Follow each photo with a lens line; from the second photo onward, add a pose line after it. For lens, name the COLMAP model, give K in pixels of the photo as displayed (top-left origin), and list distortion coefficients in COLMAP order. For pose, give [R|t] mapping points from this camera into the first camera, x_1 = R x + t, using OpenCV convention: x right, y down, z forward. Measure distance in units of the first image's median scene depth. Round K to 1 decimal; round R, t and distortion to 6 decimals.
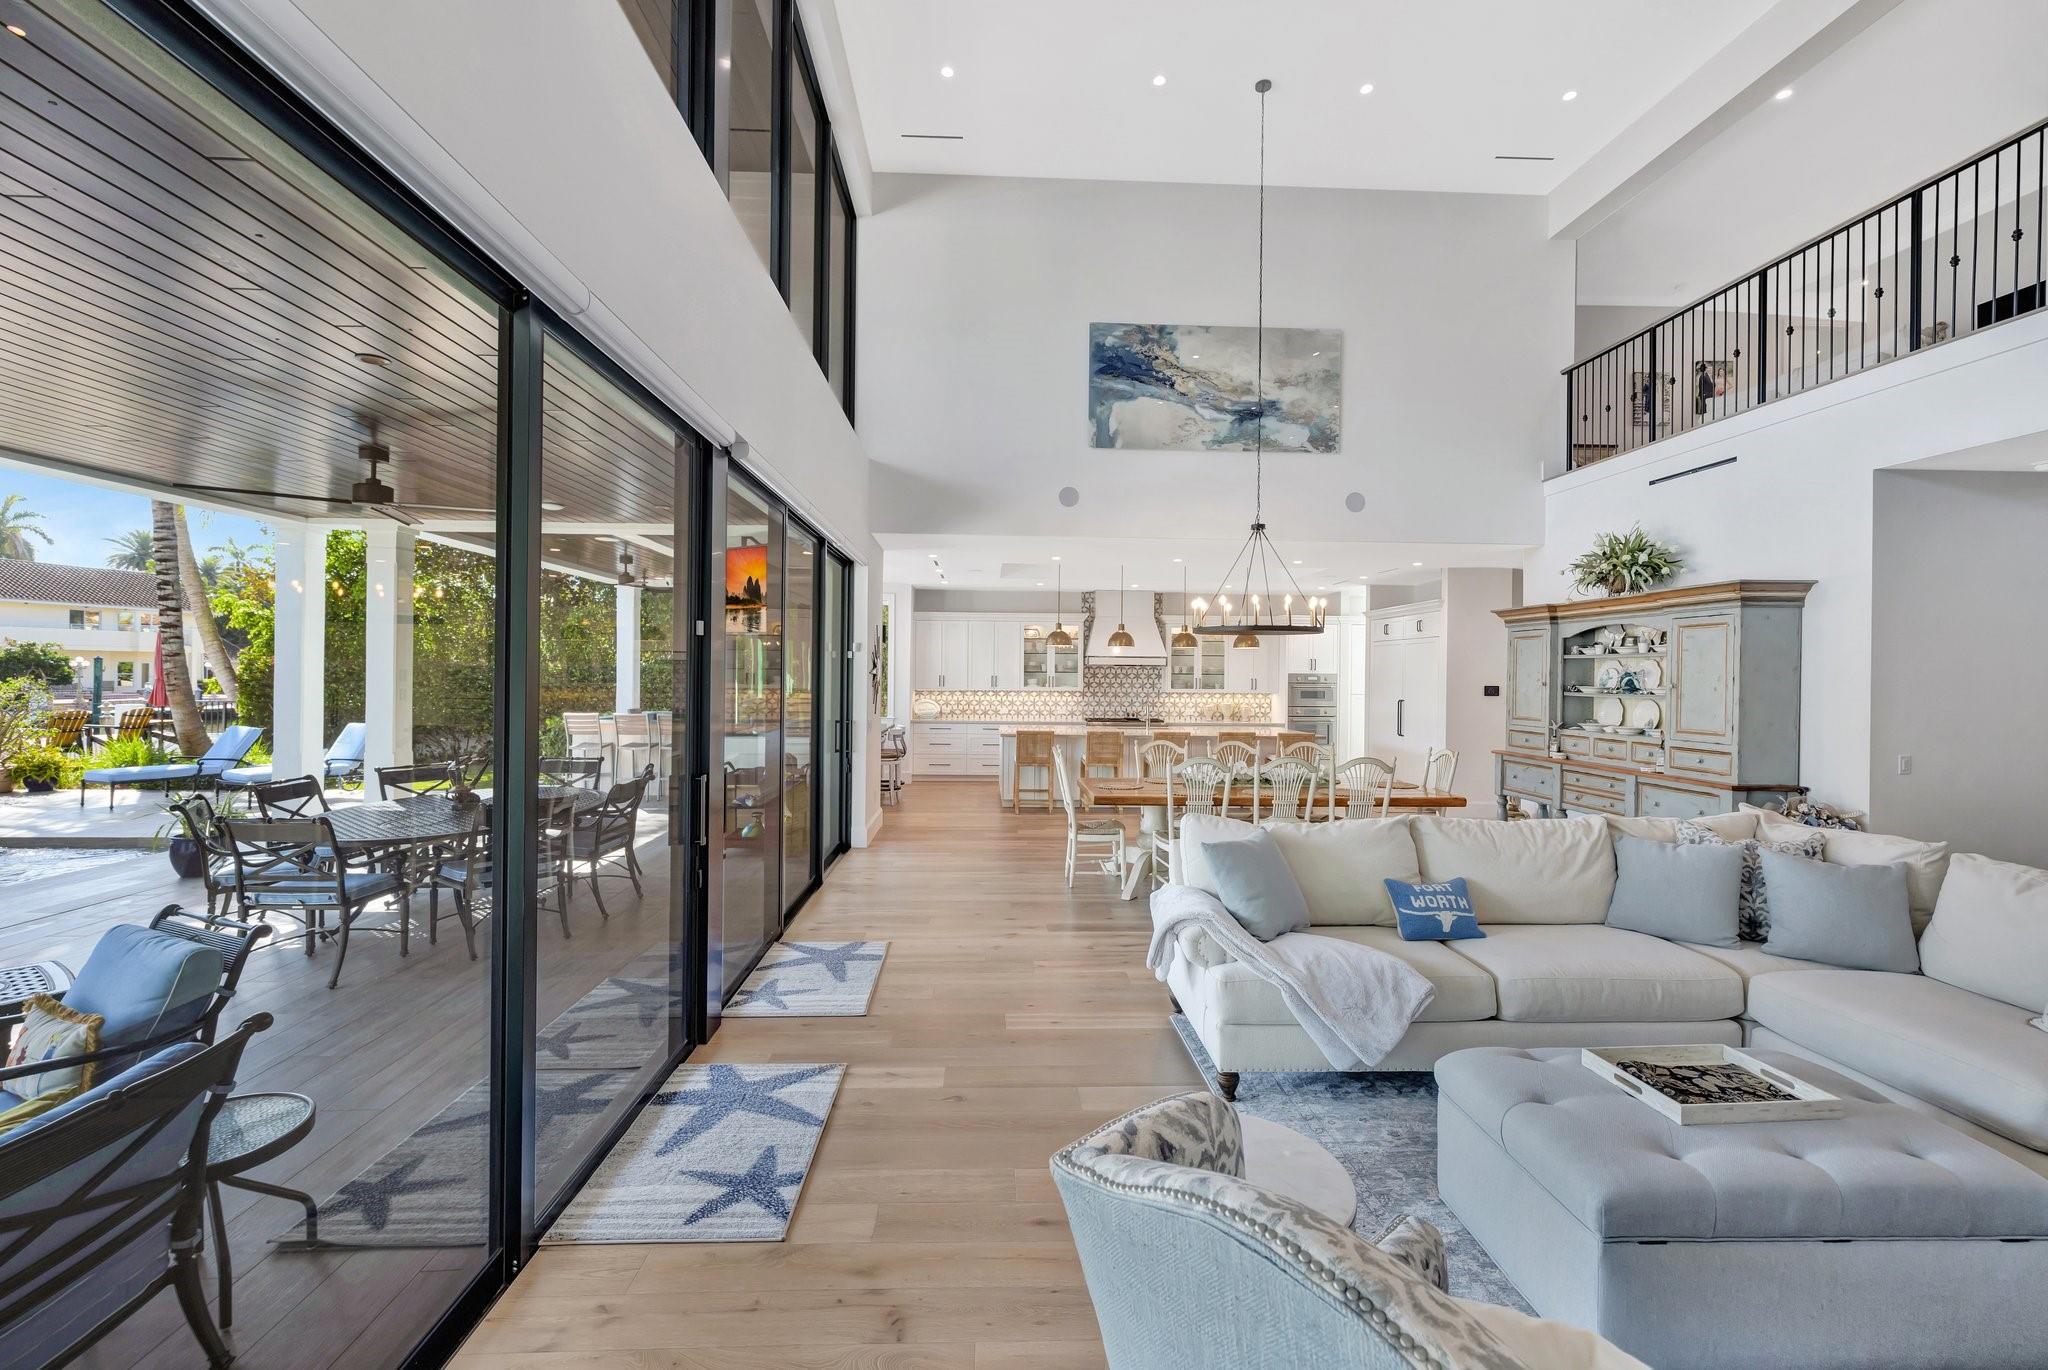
lens RADIAL K [[894.9, 0, 1014.6], [0, 894.9, 667.7], [0, 0, 1]] dist [-0.002747, 0.001218]
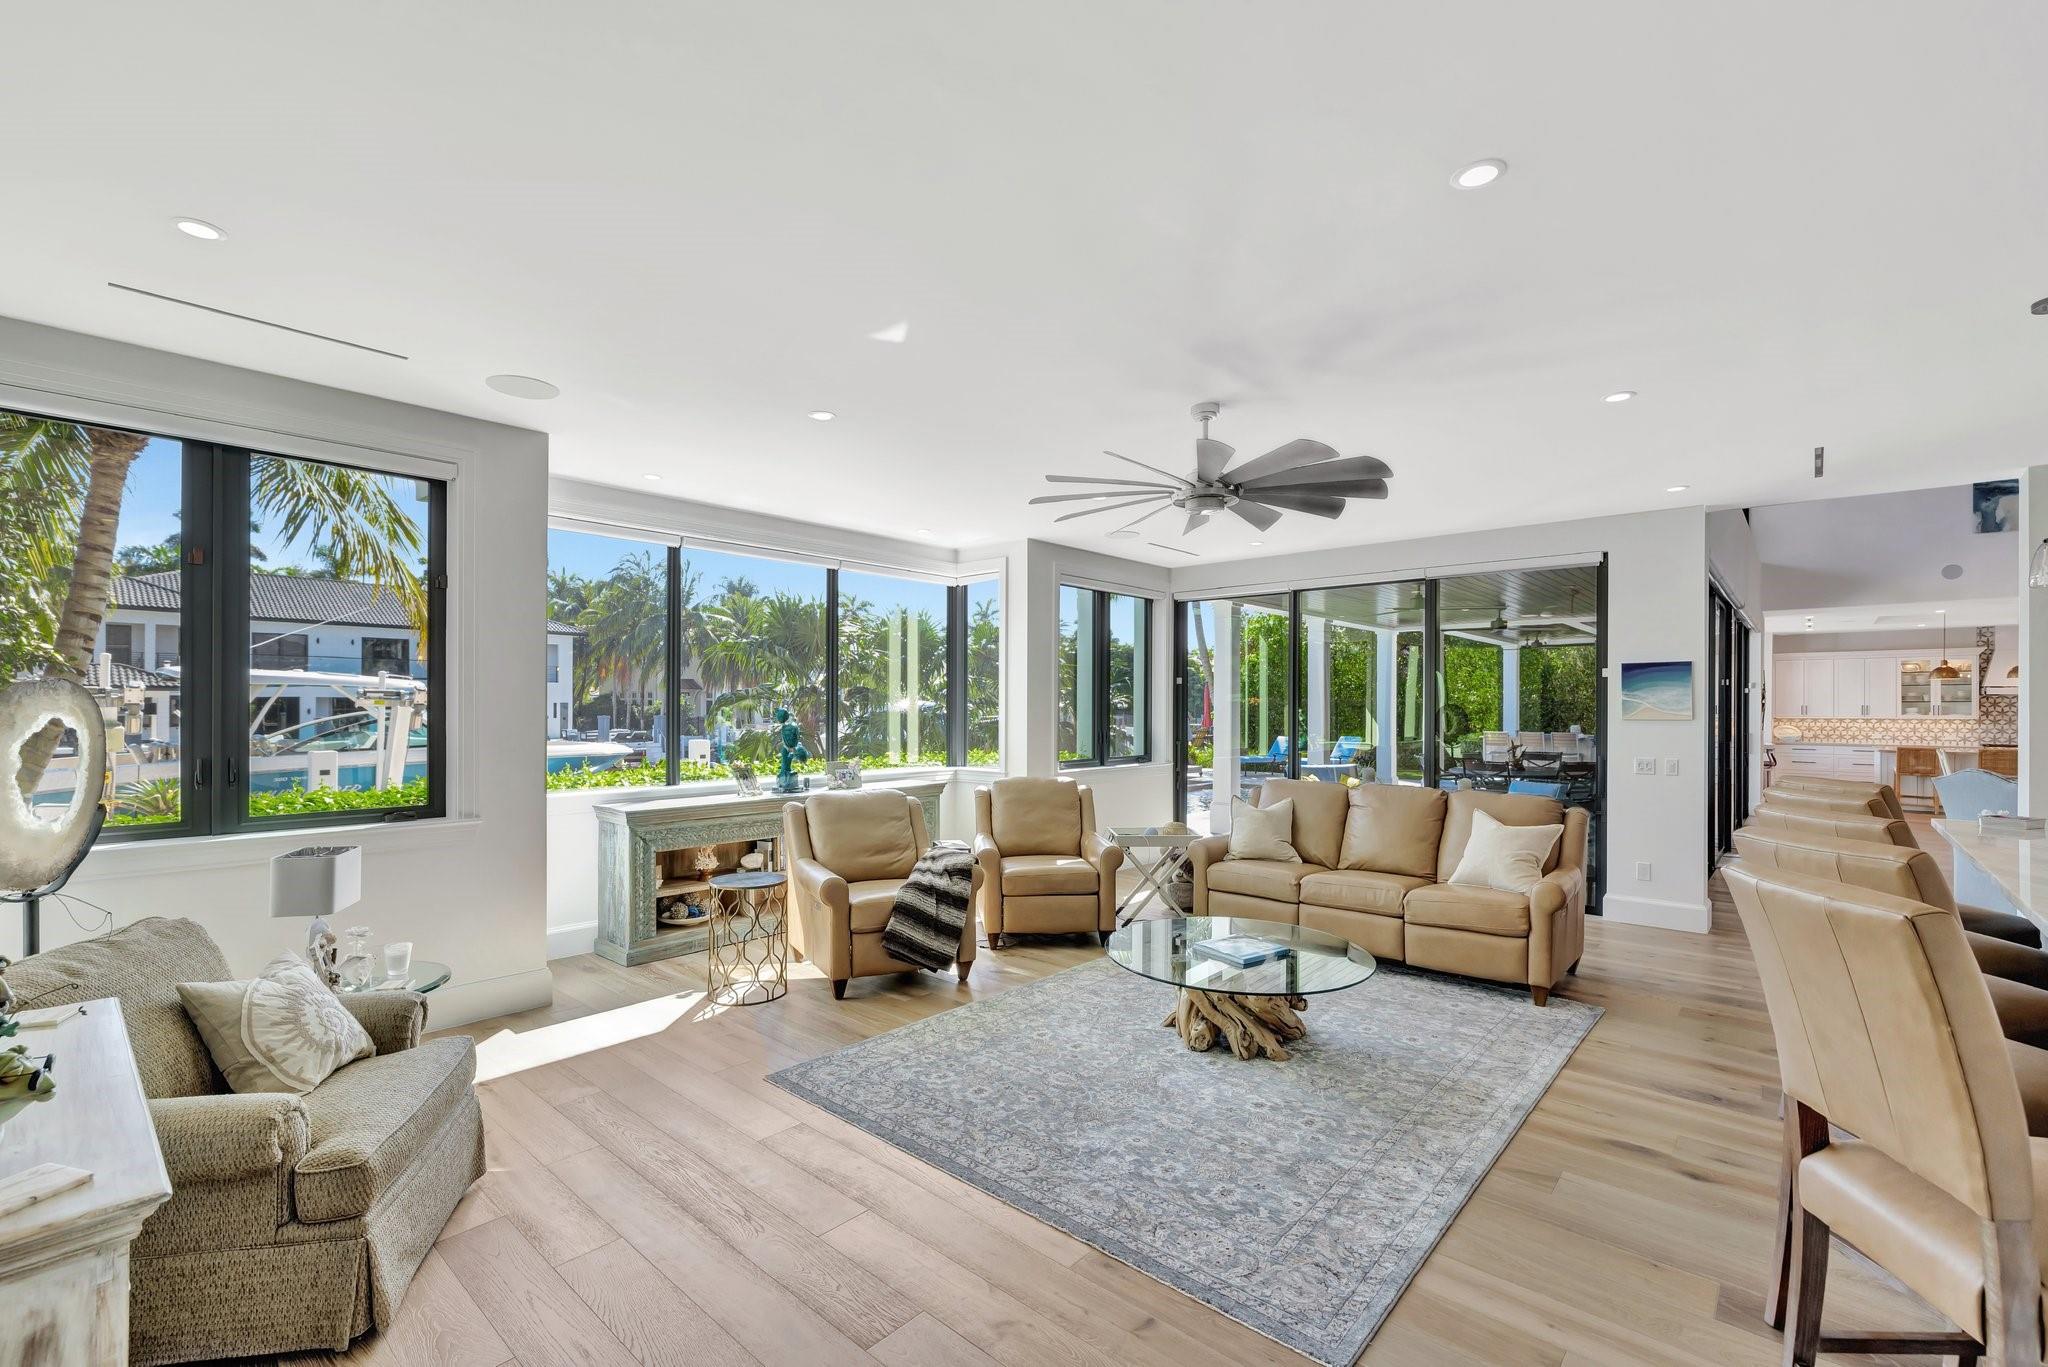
lens RADIAL K [[894.9, 0, 982.9], [0, 894.9, 705.9], [0, 0, 1]] dist [-0.002747, 0.001218]
pose [[0.711590, -0.011879, -0.702494, -0.036185], [0.010698, 0.999924, -0.006072, 0.006573], [0.702513, -0.003195, 0.711663, -1.015868]]
